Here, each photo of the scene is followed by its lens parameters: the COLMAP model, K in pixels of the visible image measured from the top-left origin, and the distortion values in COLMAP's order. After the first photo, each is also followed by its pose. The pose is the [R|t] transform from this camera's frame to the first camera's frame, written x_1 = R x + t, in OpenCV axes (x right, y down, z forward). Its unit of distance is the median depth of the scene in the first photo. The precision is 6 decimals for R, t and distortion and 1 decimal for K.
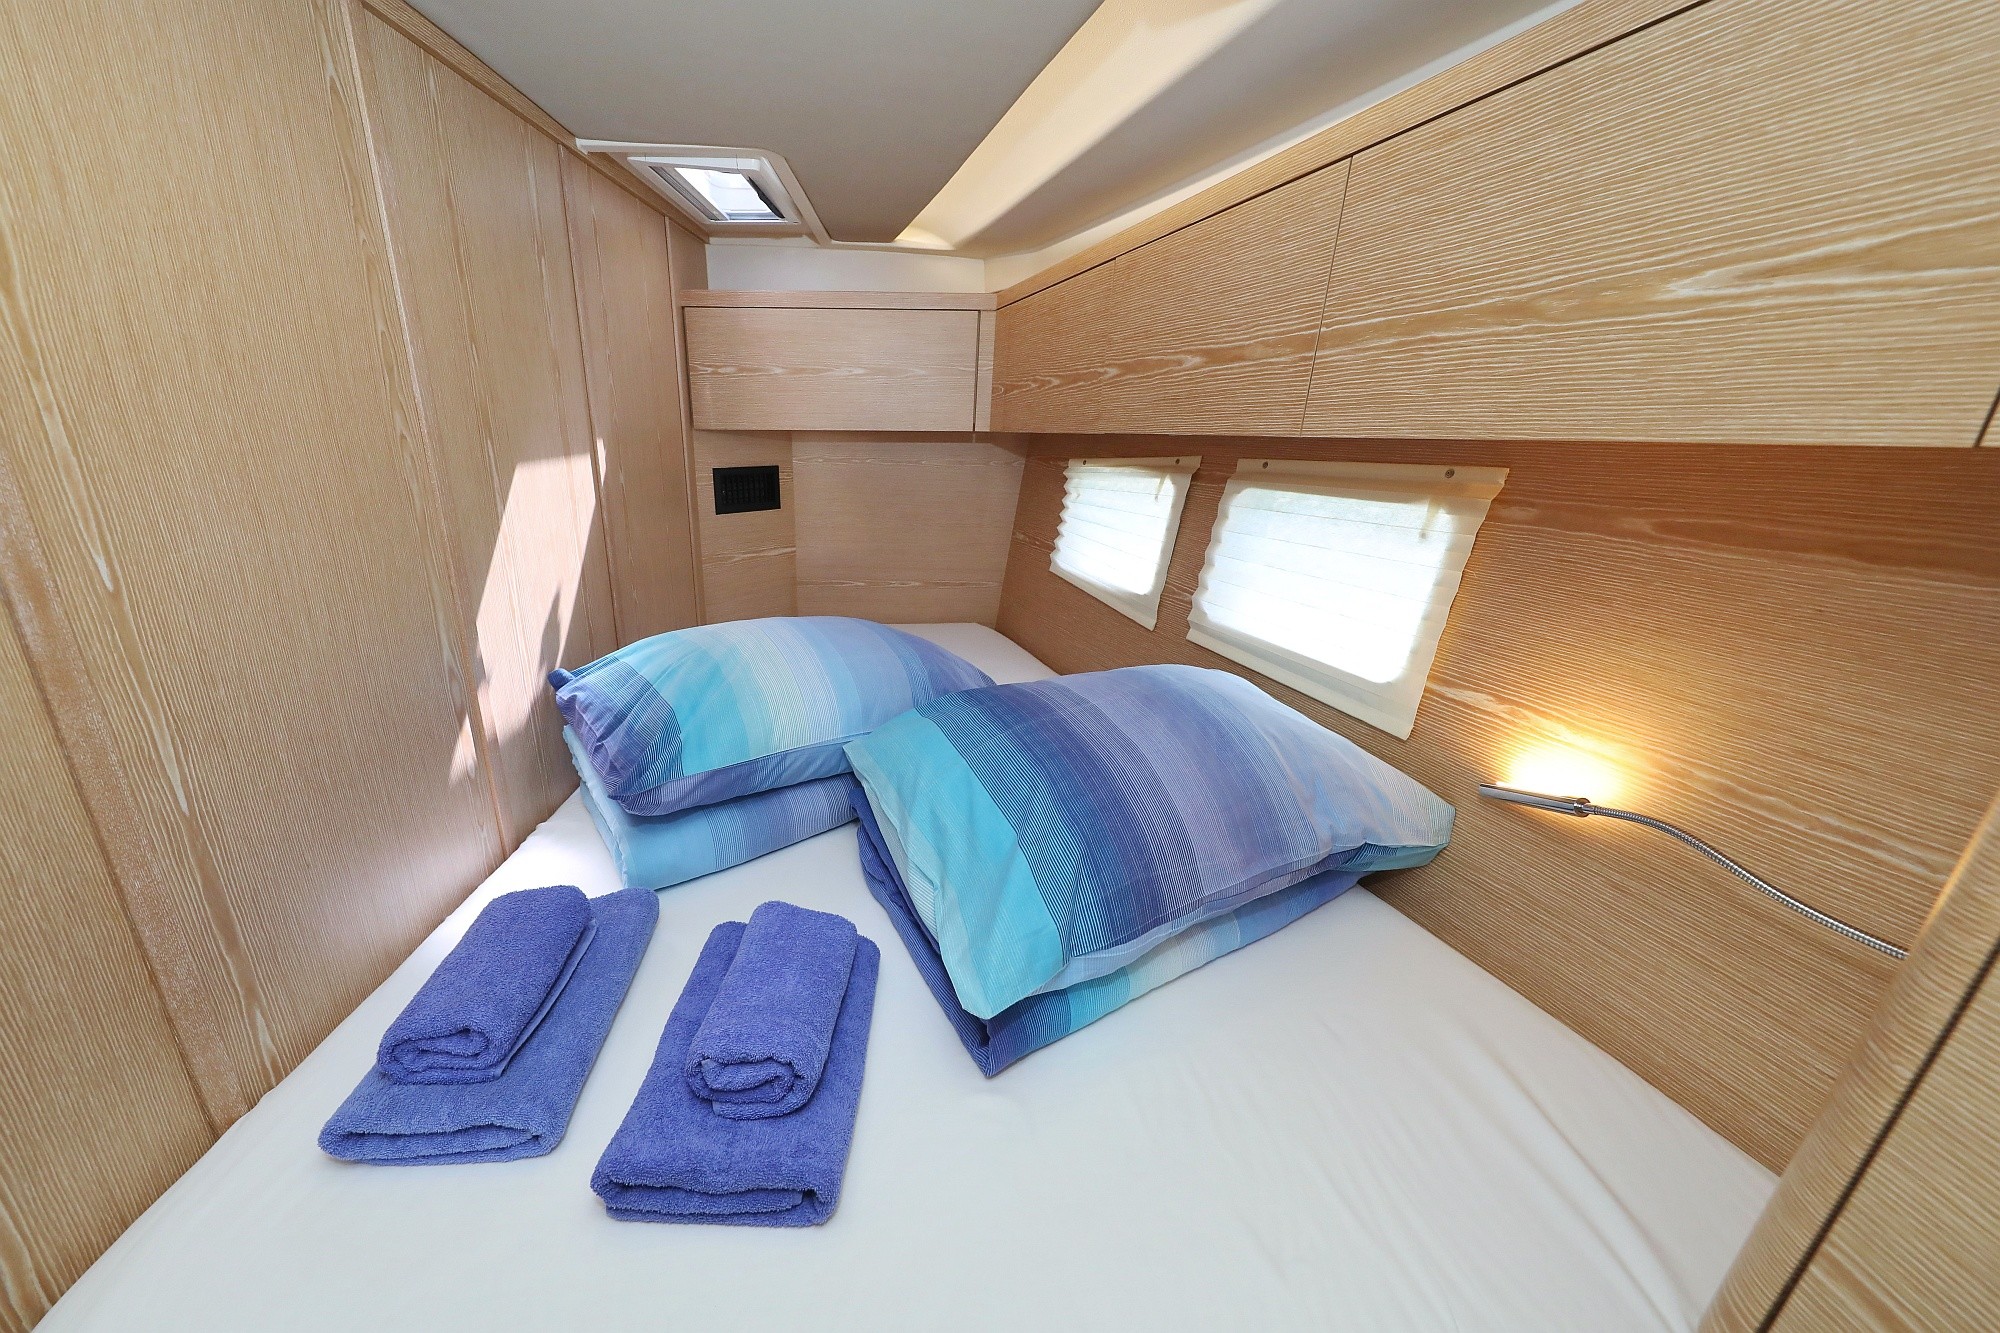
lens RADIAL K [[682.9, 0, 968.3], [0, 682.9, 664.3], [0, 0, 1]] dist [0.005275, -0.000593]
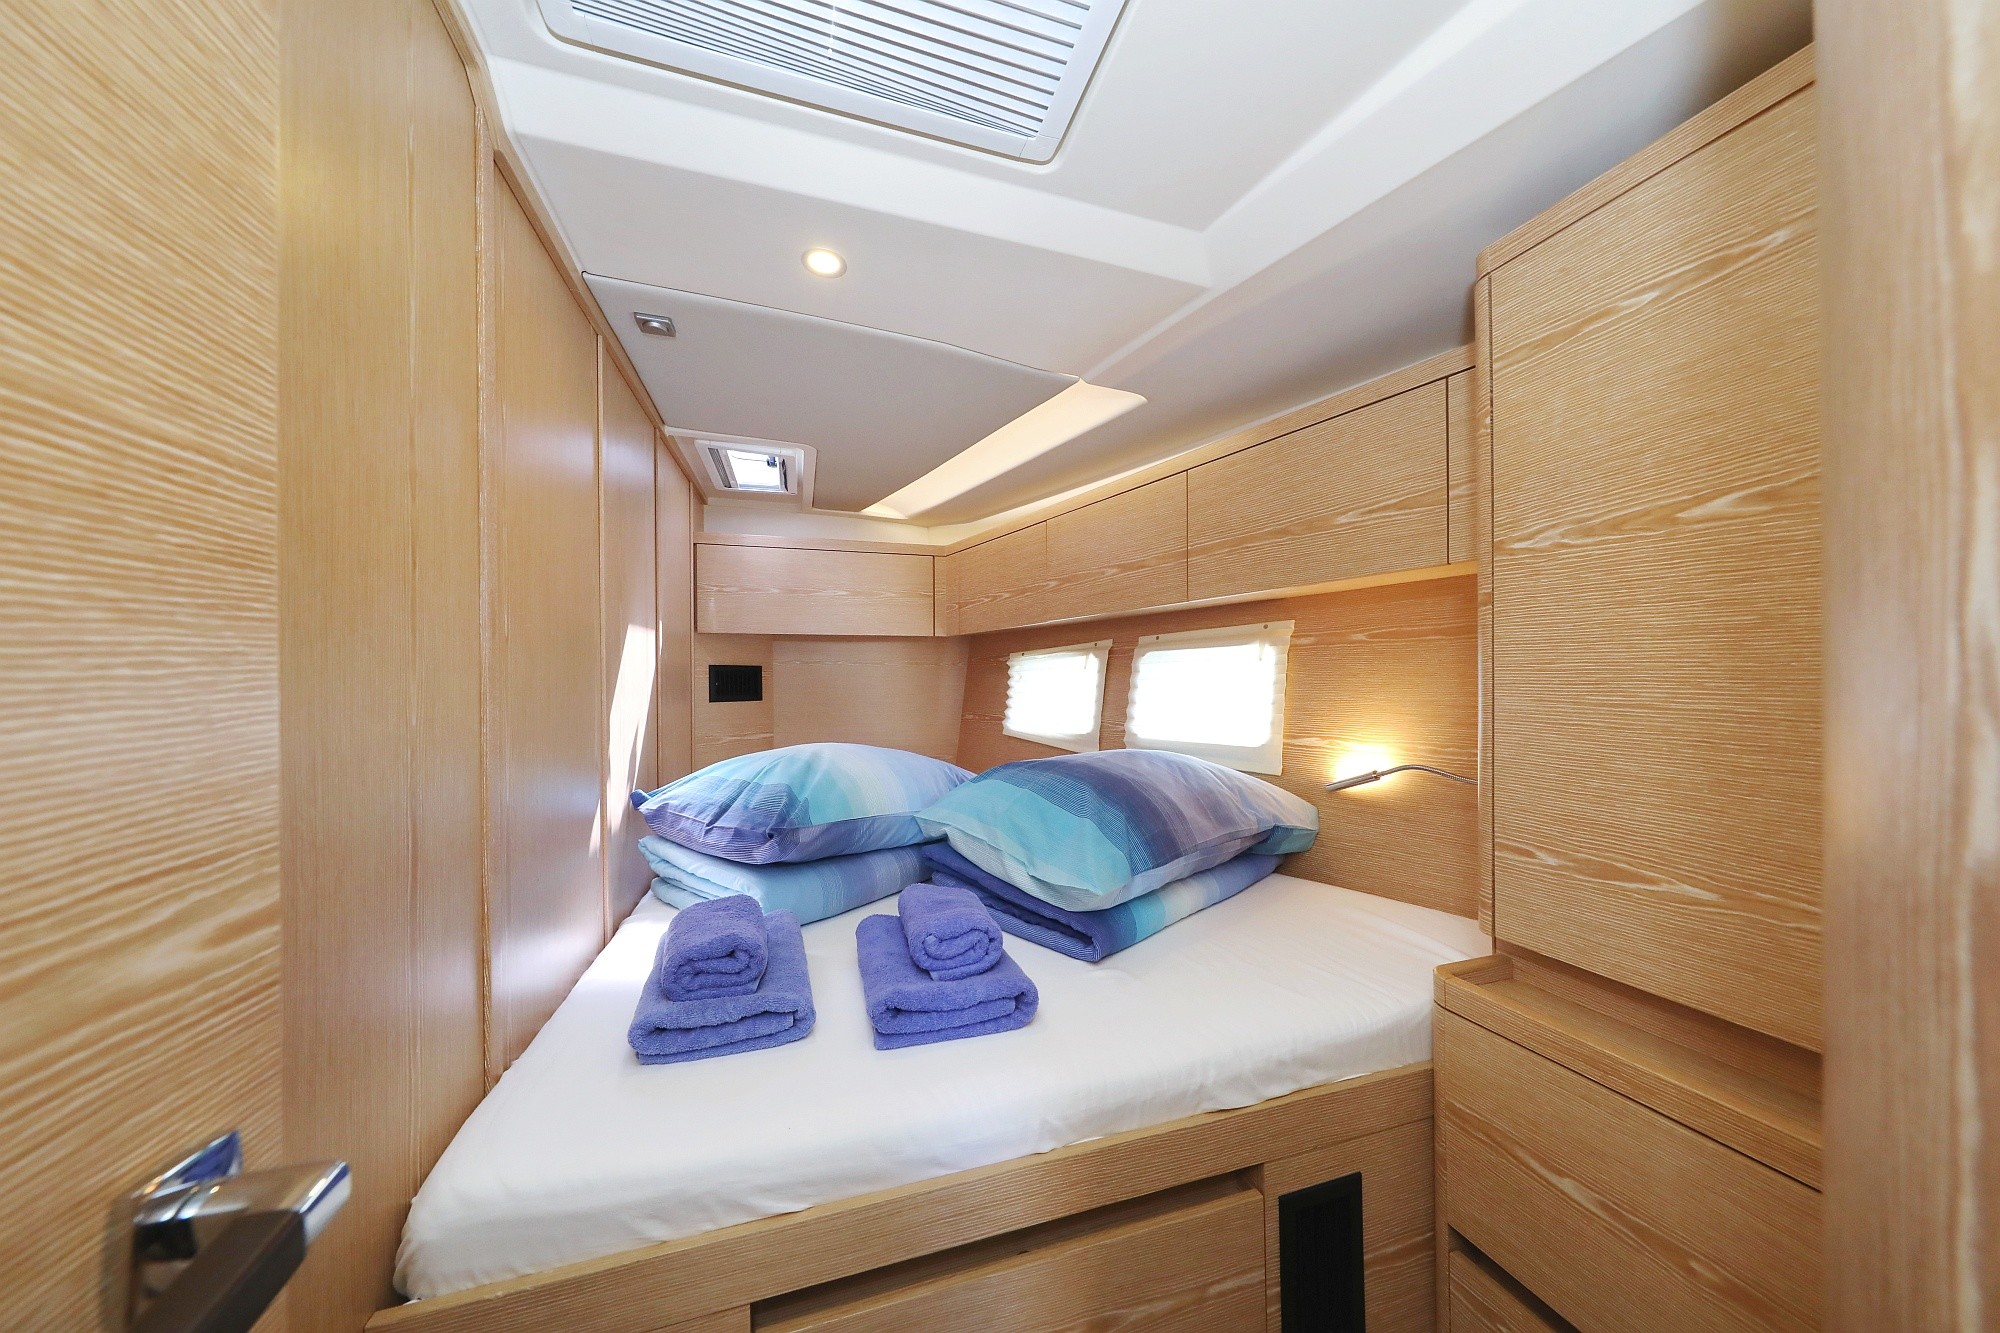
lens RADIAL K [[682.9, 0, 1003.5], [0, 682.9, 670.8], [0, 0, 1]] dist [0.005275, -0.000593]
pose [[0.965257, 0.002388, 0.261293, -0.359819], [0.092431, 0.932188, -0.349974, 0.337164], [-0.244410, 0.361966, 0.899580, -0.329832]]
